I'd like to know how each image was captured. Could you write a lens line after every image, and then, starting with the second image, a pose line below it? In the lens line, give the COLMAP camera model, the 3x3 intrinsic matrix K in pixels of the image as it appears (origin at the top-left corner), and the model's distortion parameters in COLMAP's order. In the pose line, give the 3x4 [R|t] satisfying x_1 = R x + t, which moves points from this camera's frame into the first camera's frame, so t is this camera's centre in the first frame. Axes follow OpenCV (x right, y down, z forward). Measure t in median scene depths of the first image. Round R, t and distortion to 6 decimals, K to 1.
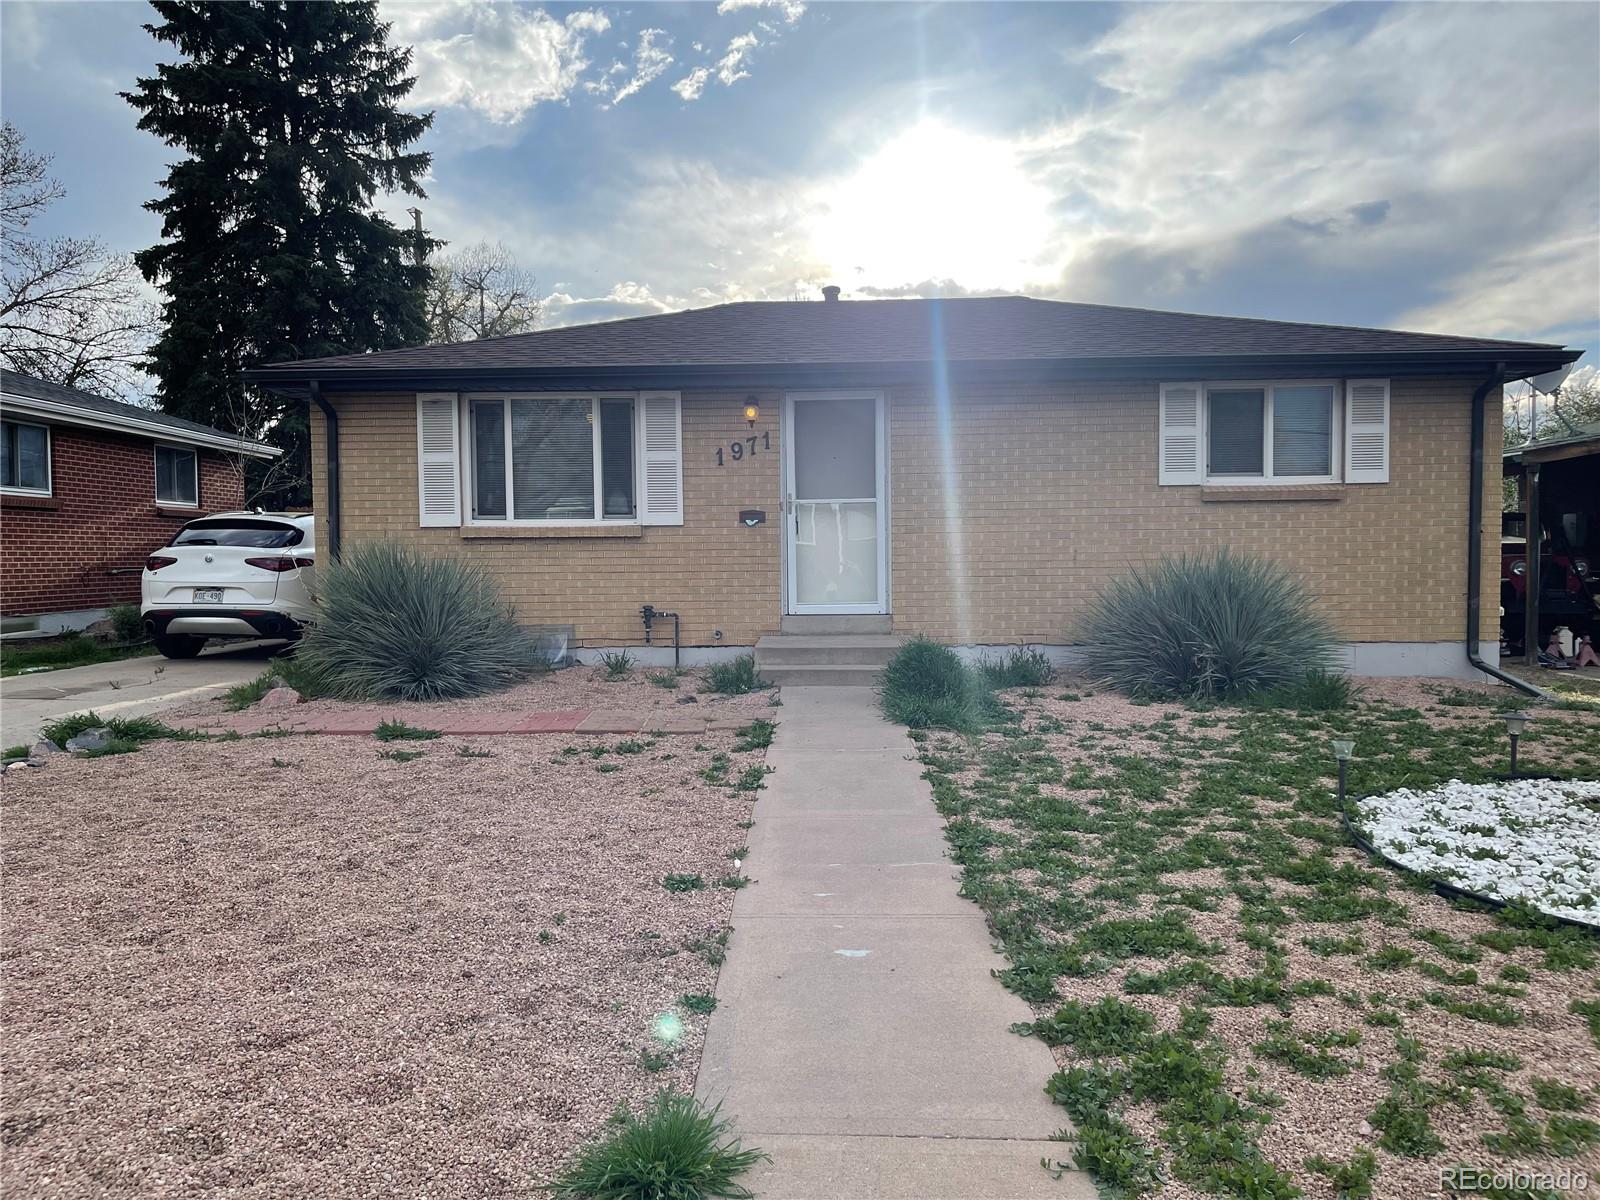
lens RADIAL K [[1206.2, 0, 800.8], [0, 1206.2, 607.4], [0, 0, 1]] dist [0.121917, -0.164673]
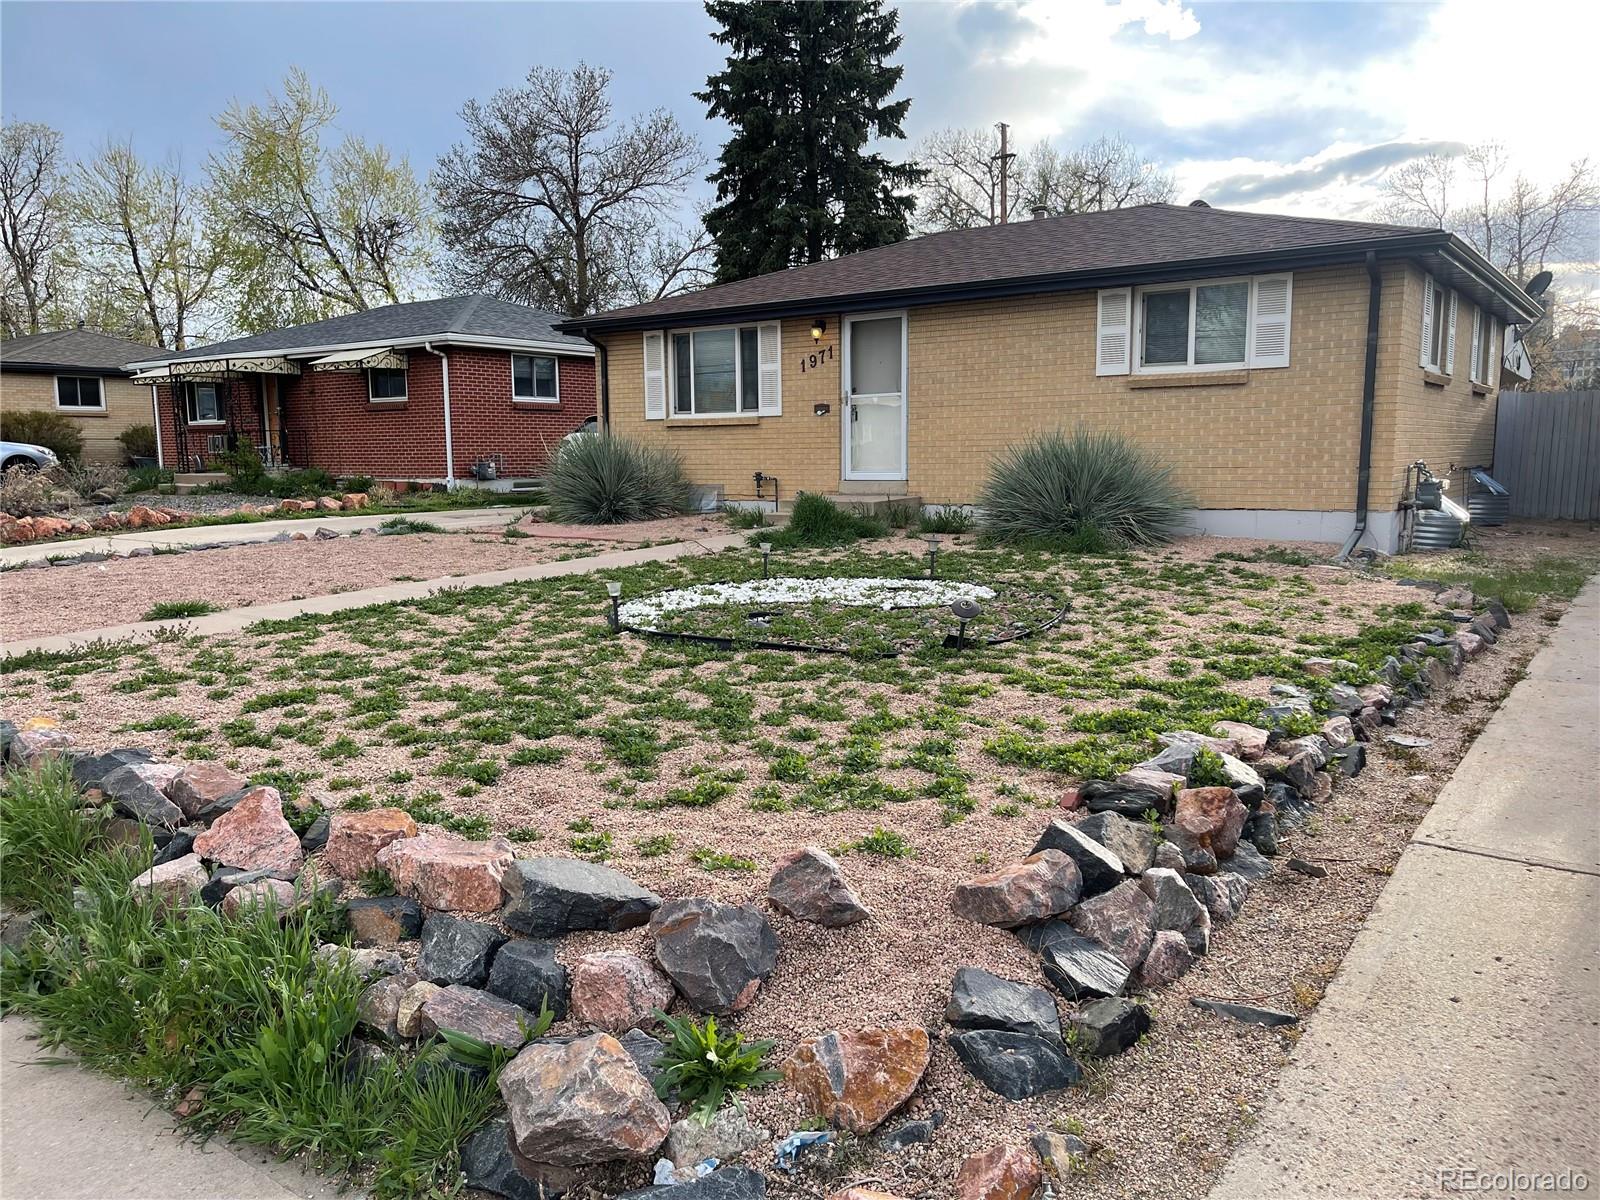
lens RADIAL K [[1206.2, 0, 800.8], [0, 1206.2, 607.4], [0, 0, 1]] dist [0.121917, -0.164673]
pose [[0.827991, 0.073656, -0.555883, 0.730959], [-0.021623, 0.994792, 0.099605, 0.014535], [0.560325, -0.070452, 0.825271, -0.182489]]
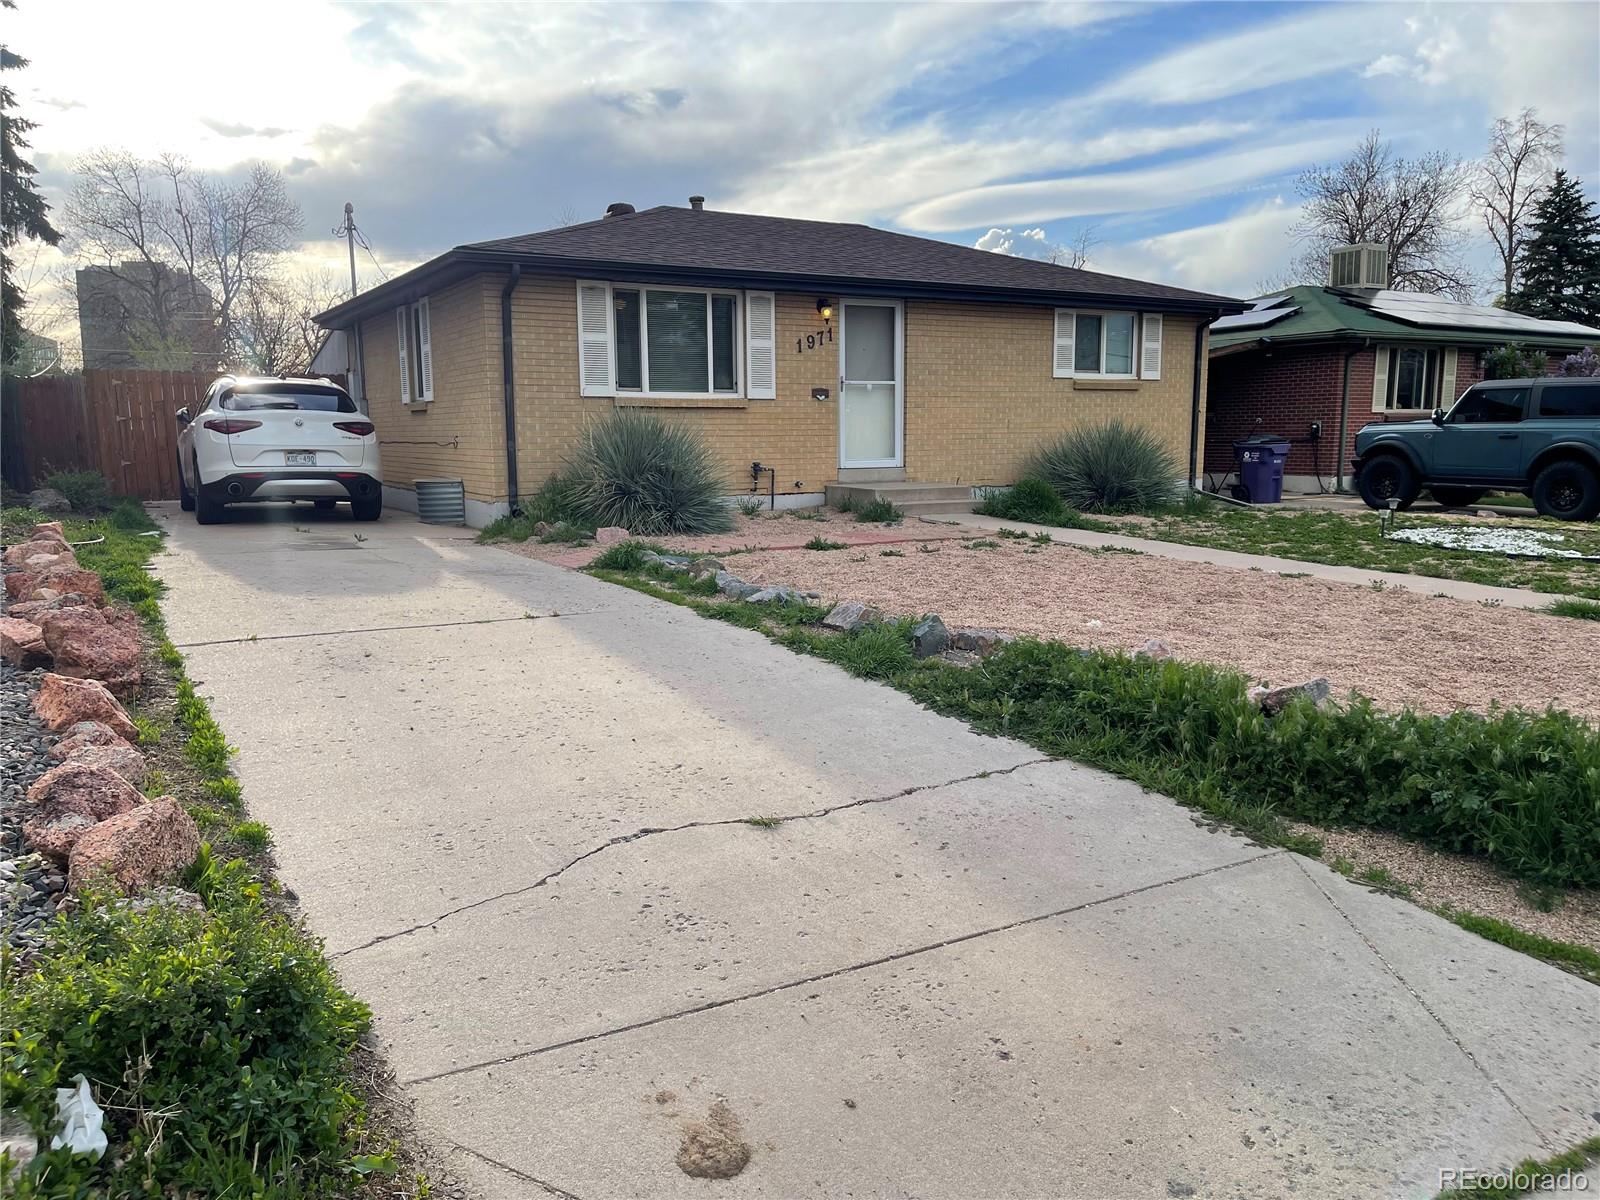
lens RADIAL K [[1206.2, 0, 800.8], [0, 1206.2, 607.4], [0, 0, 1]] dist [0.121917, -0.164673]
pose [[0.845853, -0.071866, 0.528552, -0.770617], [0.024719, 0.995099, 0.095743, 0.030160], [-0.532842, -0.067919, 0.843484, -0.117283]]
